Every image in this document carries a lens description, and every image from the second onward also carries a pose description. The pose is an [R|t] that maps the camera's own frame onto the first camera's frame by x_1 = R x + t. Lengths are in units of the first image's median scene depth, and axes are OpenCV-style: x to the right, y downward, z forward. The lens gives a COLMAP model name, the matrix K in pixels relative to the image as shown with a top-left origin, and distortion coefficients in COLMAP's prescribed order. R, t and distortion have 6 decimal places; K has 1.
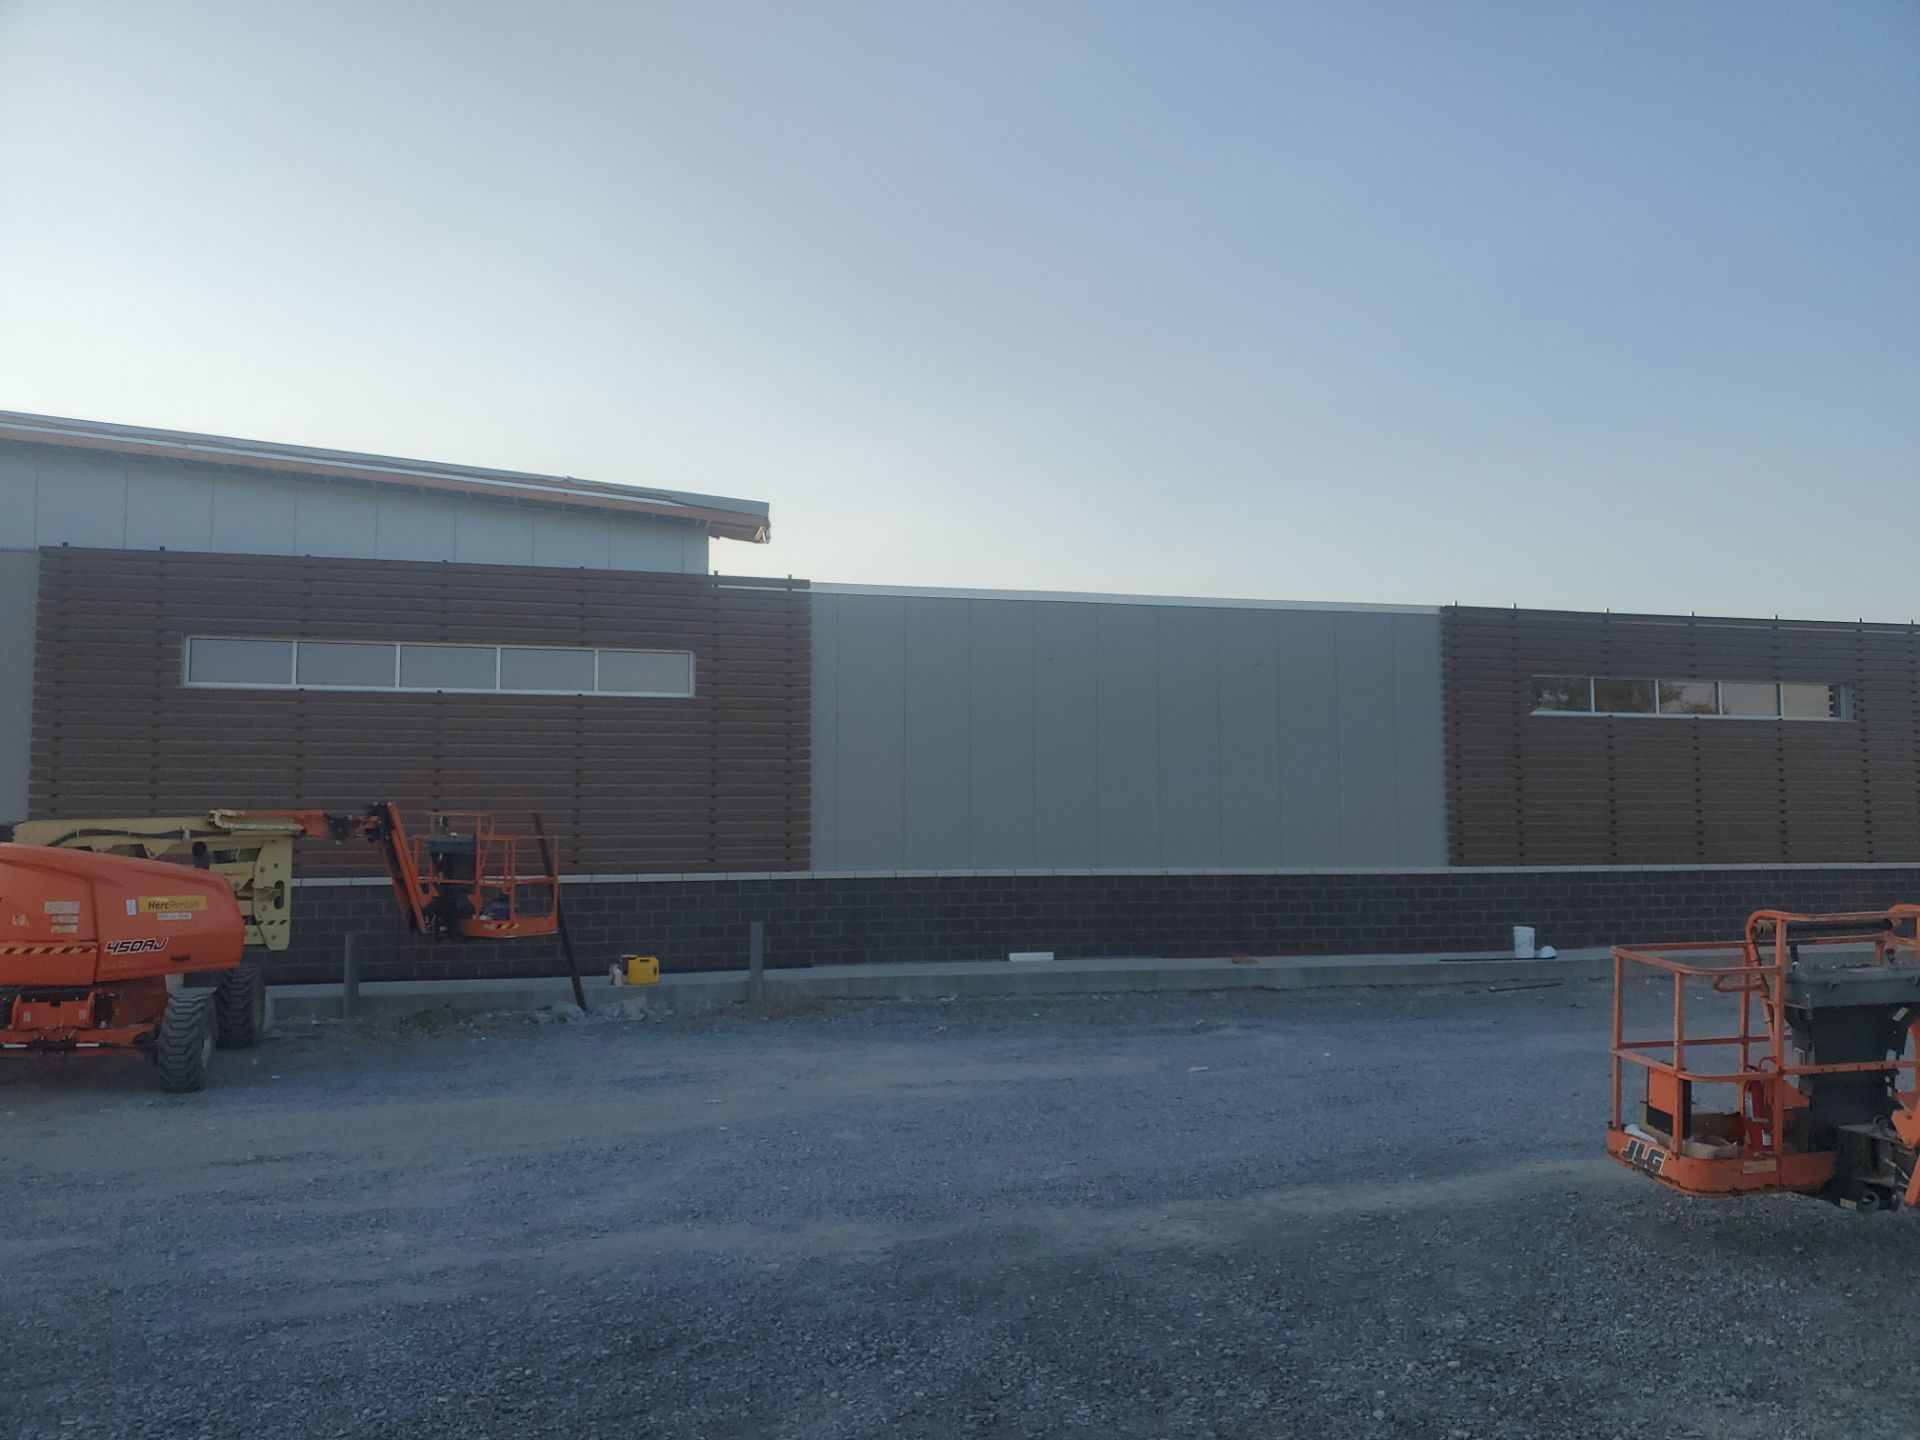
lens RADIAL K [[1588.2, 0, 948.7], [0, 1588.2, 707.5], [0, 0, 1]] dist [-0.005568, -0.043359]
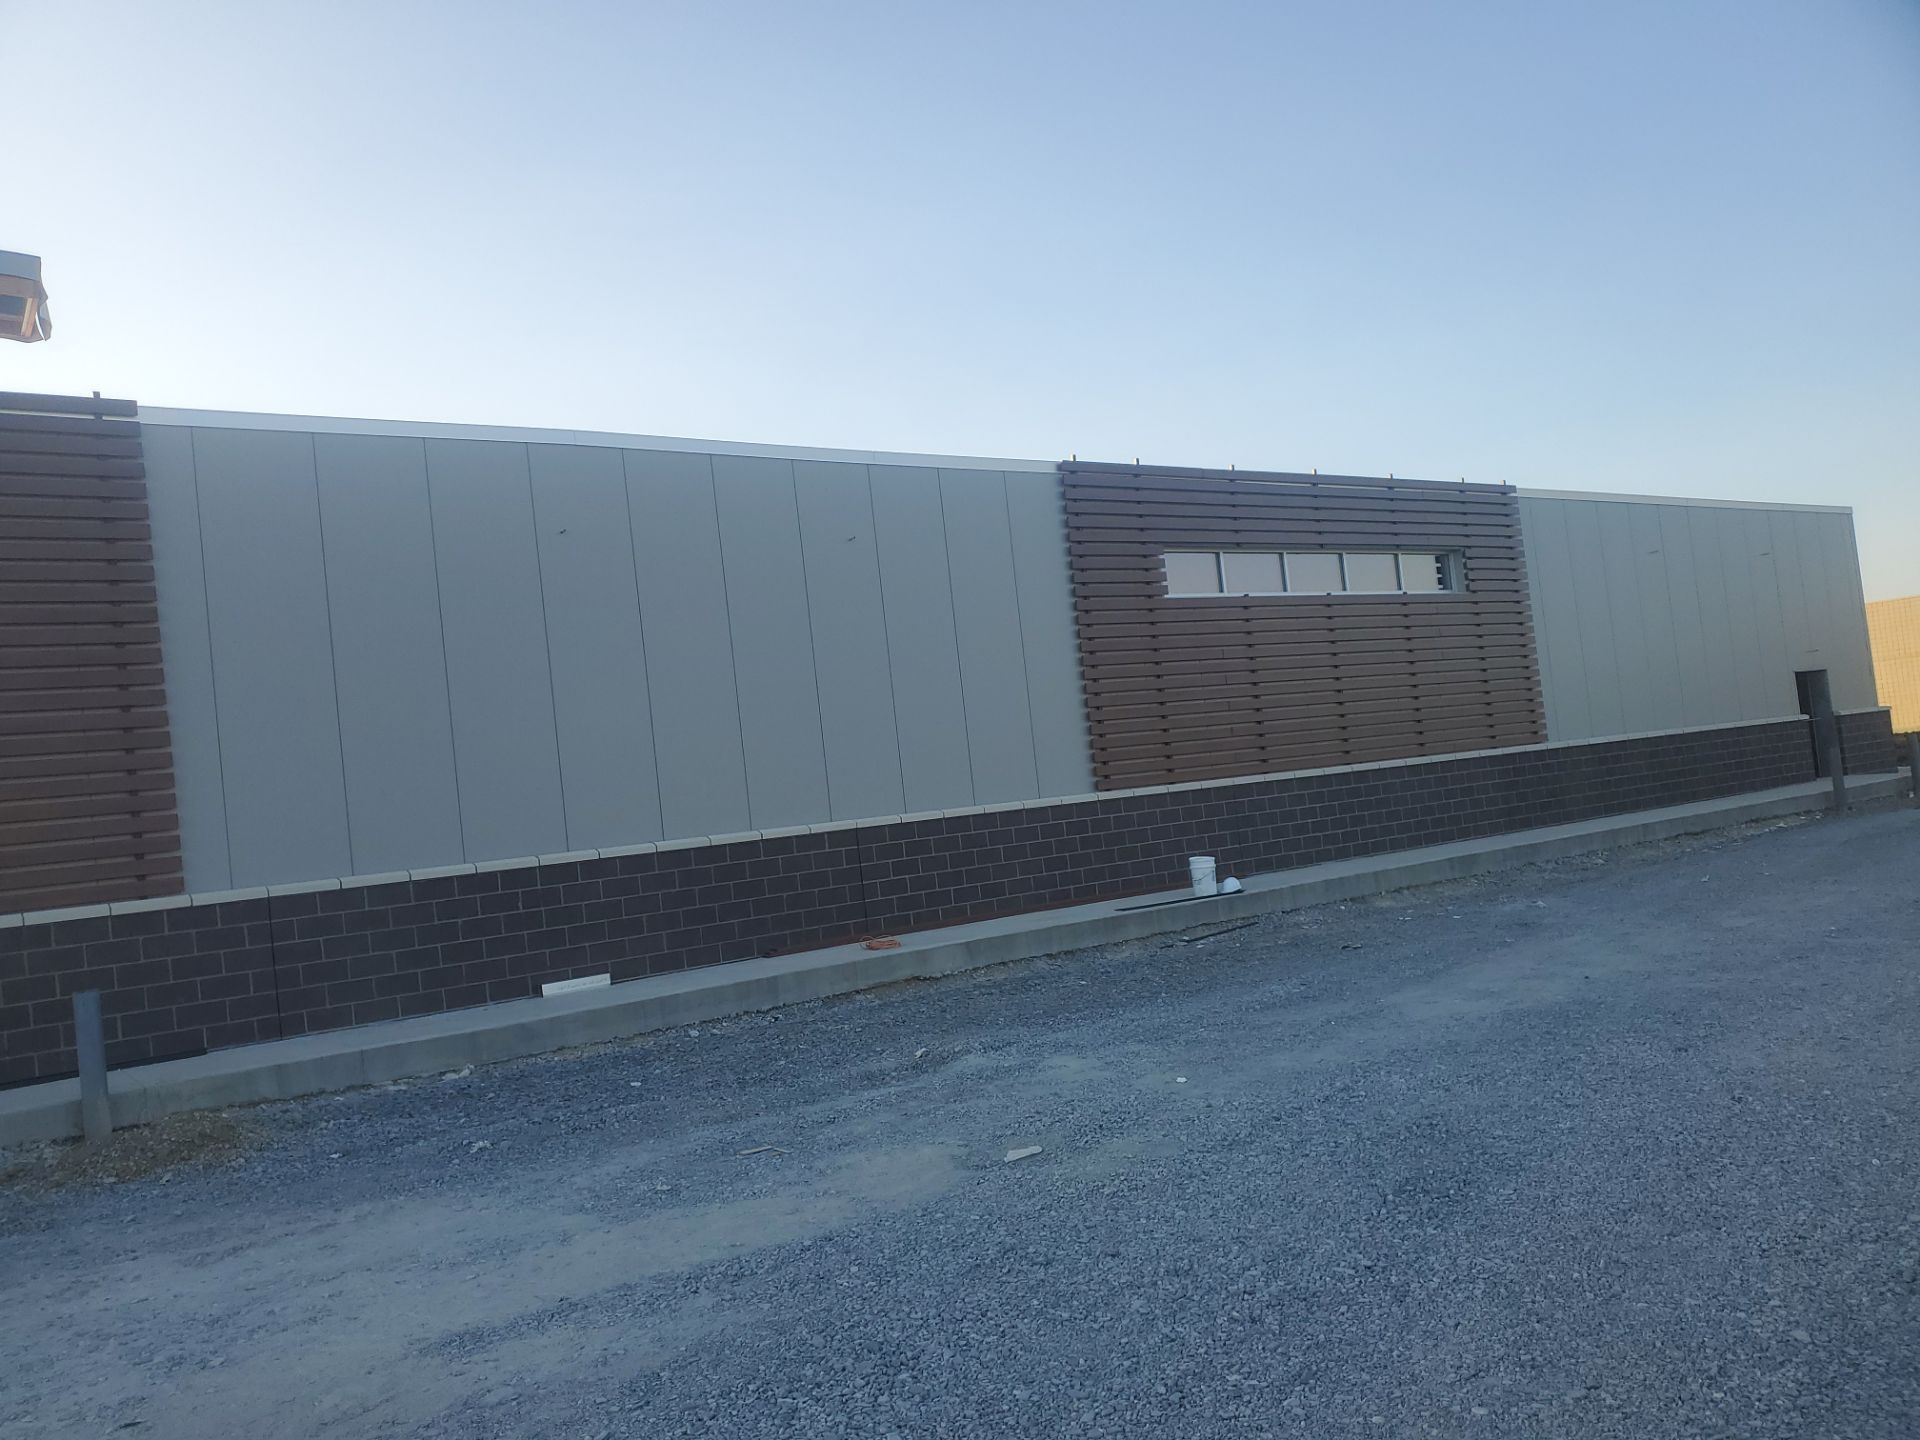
lens RADIAL K [[1524.1, 0, 951.9], [0, 1524.1, 743.1], [0, 0, 1]] dist [0.046808, -0.046498]
pose [[0.927535, -0.085626, 0.363795, -0.025485], [0.077980, 0.996316, 0.035685, 0.047508], [-0.365510, -0.004731, 0.930795, 0.354563]]
